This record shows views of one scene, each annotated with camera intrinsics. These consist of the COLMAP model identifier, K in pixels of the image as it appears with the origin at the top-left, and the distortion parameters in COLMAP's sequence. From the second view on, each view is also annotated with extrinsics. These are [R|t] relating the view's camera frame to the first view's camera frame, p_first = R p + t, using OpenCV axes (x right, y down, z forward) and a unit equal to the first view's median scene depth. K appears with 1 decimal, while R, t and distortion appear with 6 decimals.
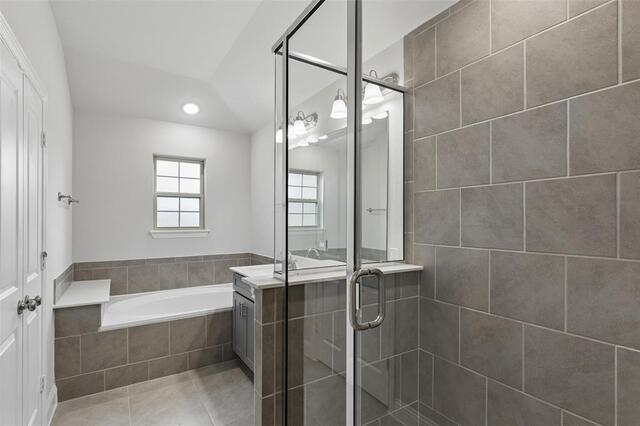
lens RADIAL K [[307.7, 0, 324.5], [0, 307.7, 215.8], [0, 0, 1]] dist [-0.015590, -0.000662]
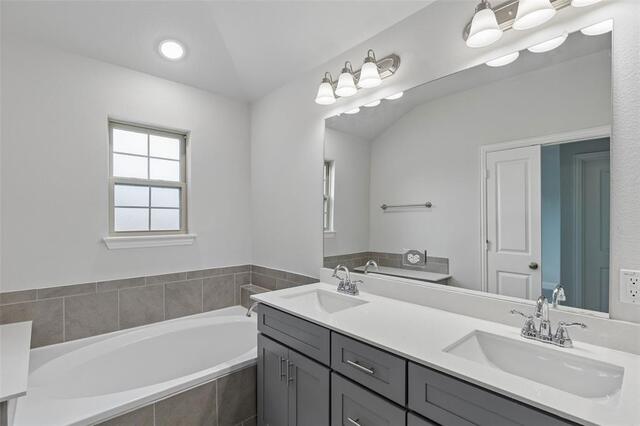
lens RADIAL K [[295.2, 0, 315.8], [0, 295.2, 216.1], [0, 0, 1]] dist [-0.001454, 0.001293]
pose [[0.987677, -0.001869, 0.156492, -0.219759], [0.001273, 0.999992, 0.003906, 0.002935], [-0.156498, -0.003659, 0.987671, 0.311185]]
